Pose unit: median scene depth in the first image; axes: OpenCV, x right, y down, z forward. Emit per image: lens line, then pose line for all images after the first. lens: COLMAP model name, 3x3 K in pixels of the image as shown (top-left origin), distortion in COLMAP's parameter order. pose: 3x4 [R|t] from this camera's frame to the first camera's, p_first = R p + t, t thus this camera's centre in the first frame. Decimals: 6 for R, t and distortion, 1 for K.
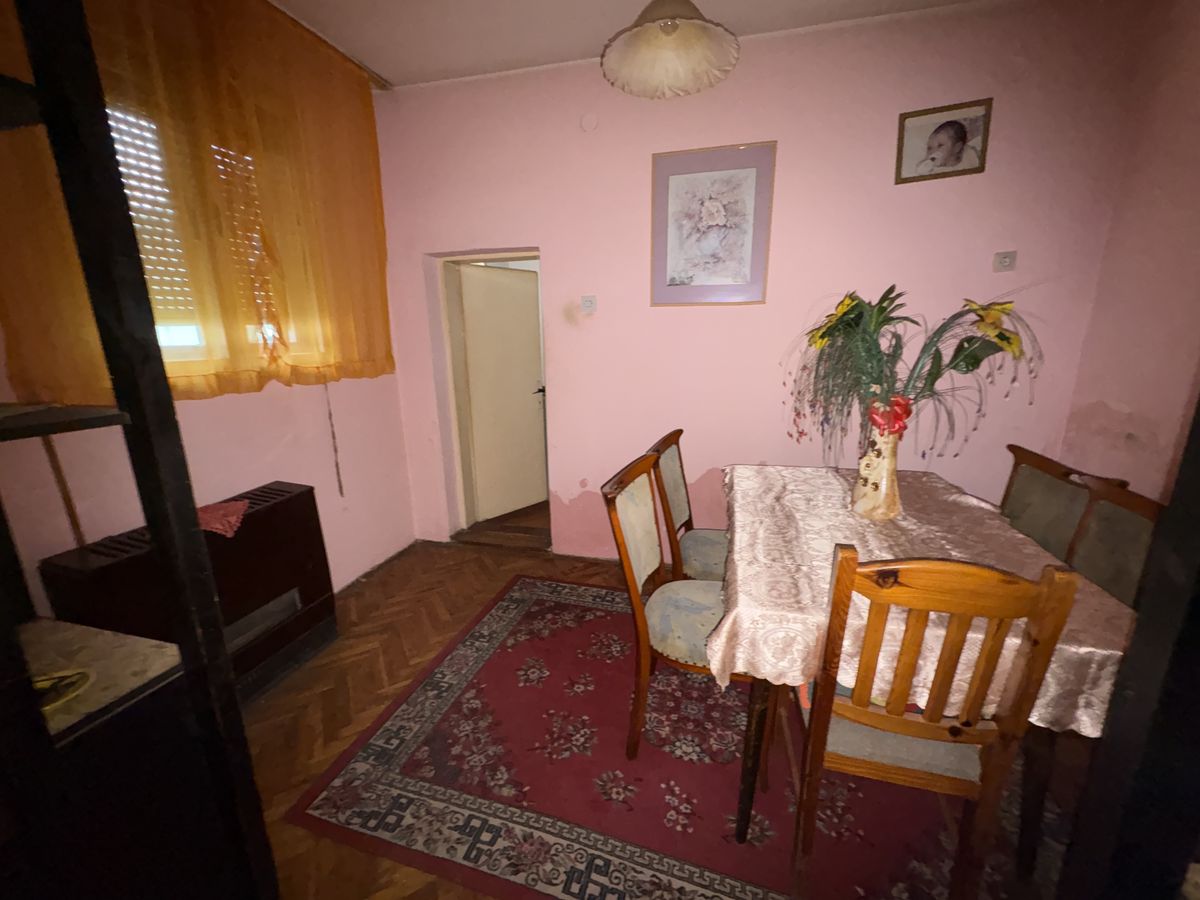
lens RADIAL K [[475.7, 0, 601.5], [0, 475.7, 453.5], [0, 0, 1]] dist [0.000693, -0.000128]
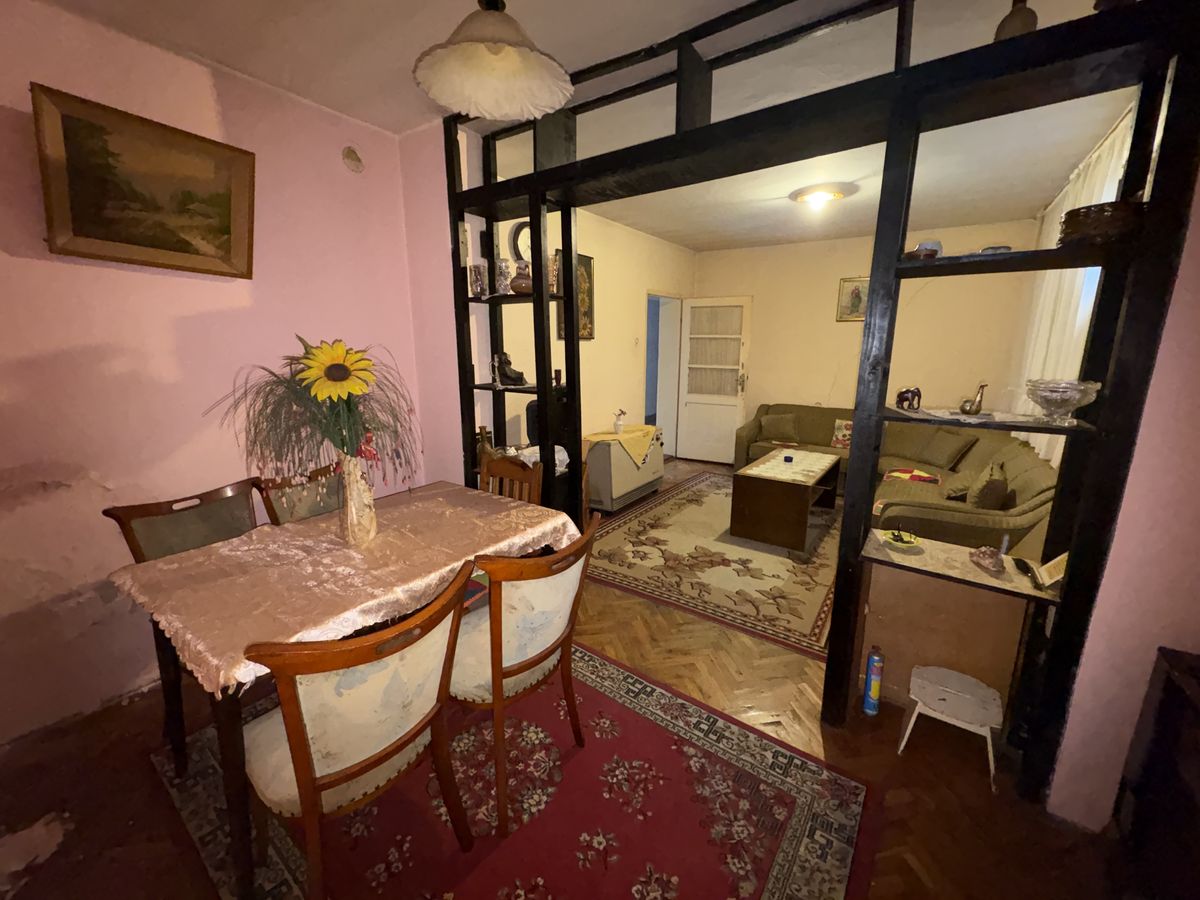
lens RADIAL K [[475.7, 0, 599.3], [0, 475.7, 450.5], [0, 0, 1]] dist [0.000693, -0.000128]
pose [[-0.940412, -0.063259, 0.334101, -0.310896], [0.091781, 0.898853, 0.428531, -0.472330], [-0.327417, 0.433660, -0.839486, 1.622156]]
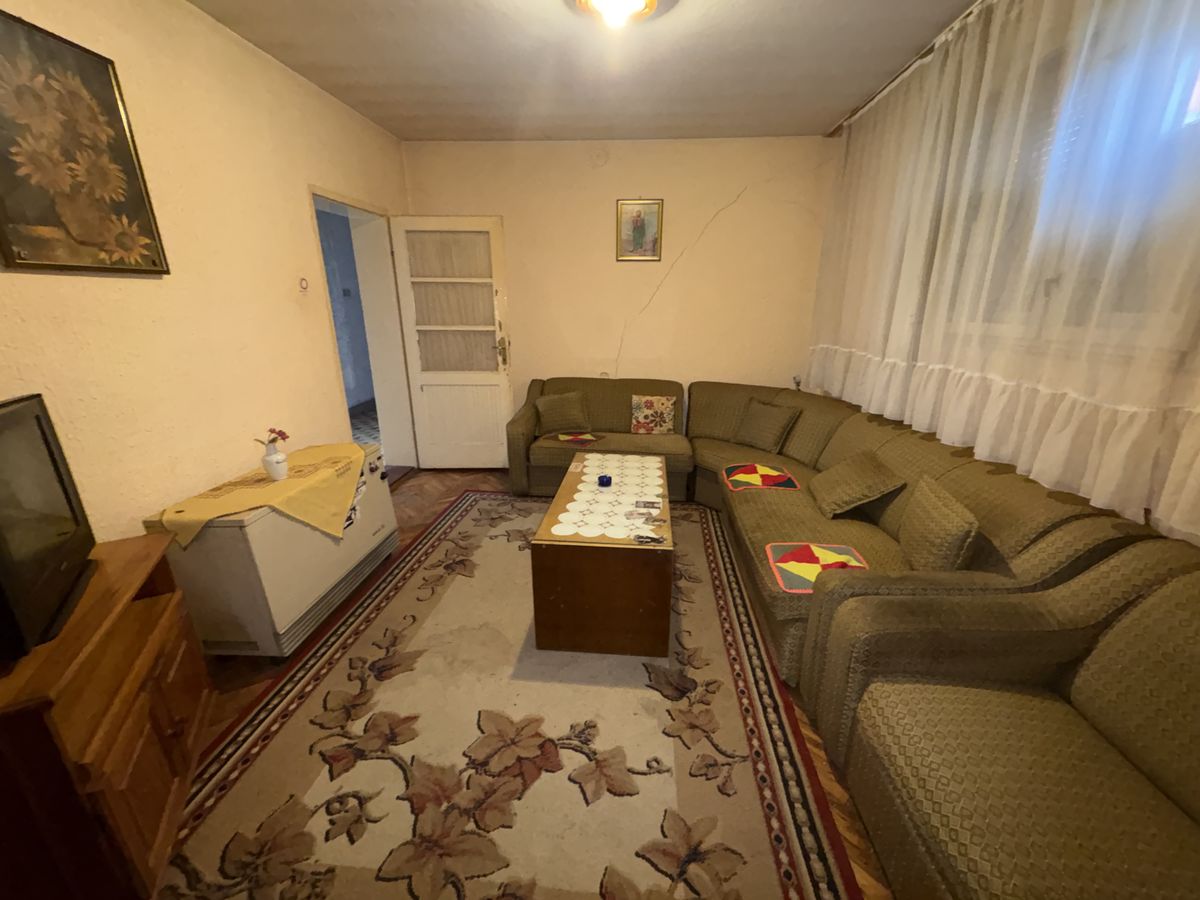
lens RADIAL K [[475.7, 0, 601.4], [0, 475.7, 452.9], [0, 0, 1]] dist [0.000693, -0.000128]
pose [[-0.984053, 0.066828, -0.164842, -0.152203], [-0.030005, 0.851091, 0.524160, -0.139797], [0.175324, 0.520747, -0.835514, 0.419188]]
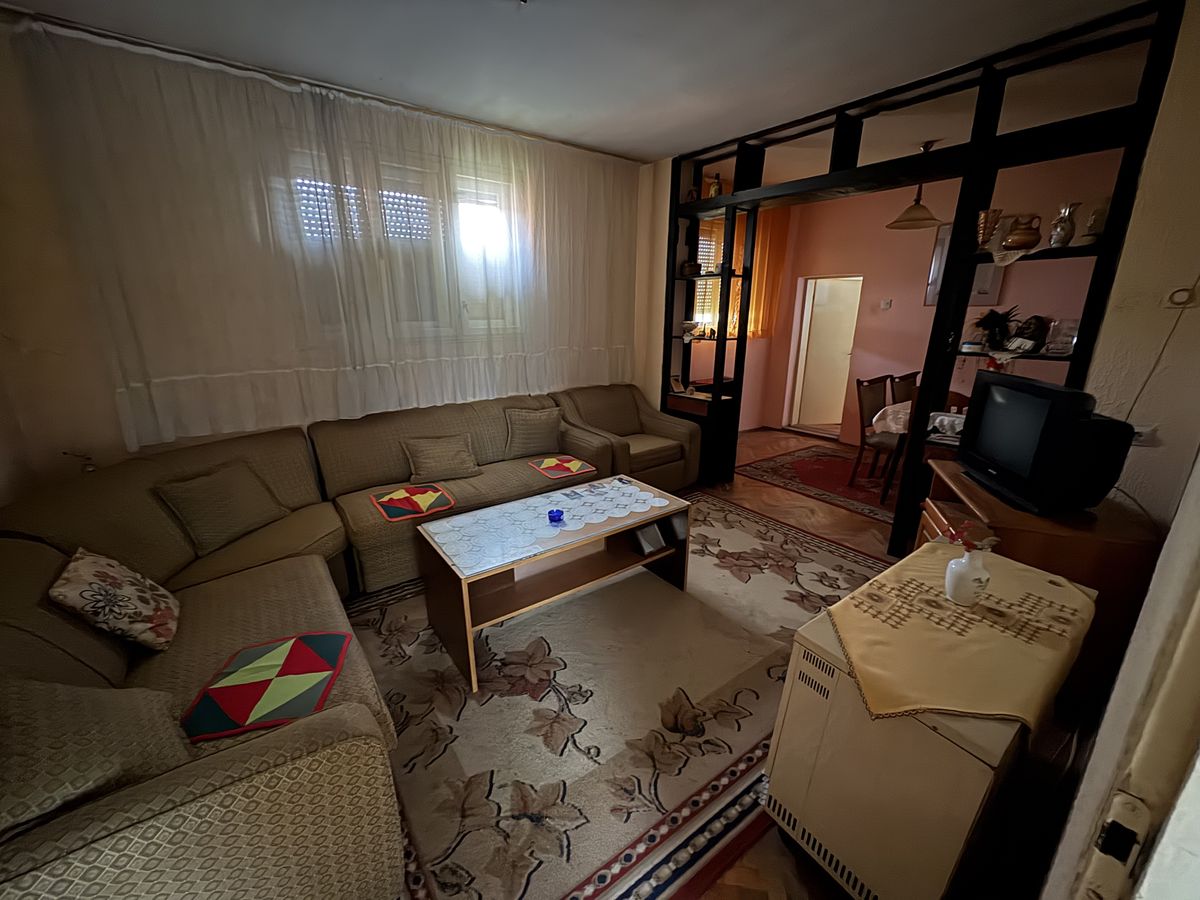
lens RADIAL K [[475.7, 0, 599.6], [0, 475.7, 449.4], [0, 0, 1]] dist [0.000693, -0.000128]
pose [[0.787810, 0.184139, -0.587749, 0.473973], [-0.160908, 0.982655, 0.092183, 0.415282], [0.594529, 0.021950, 0.803775, -1.892390]]
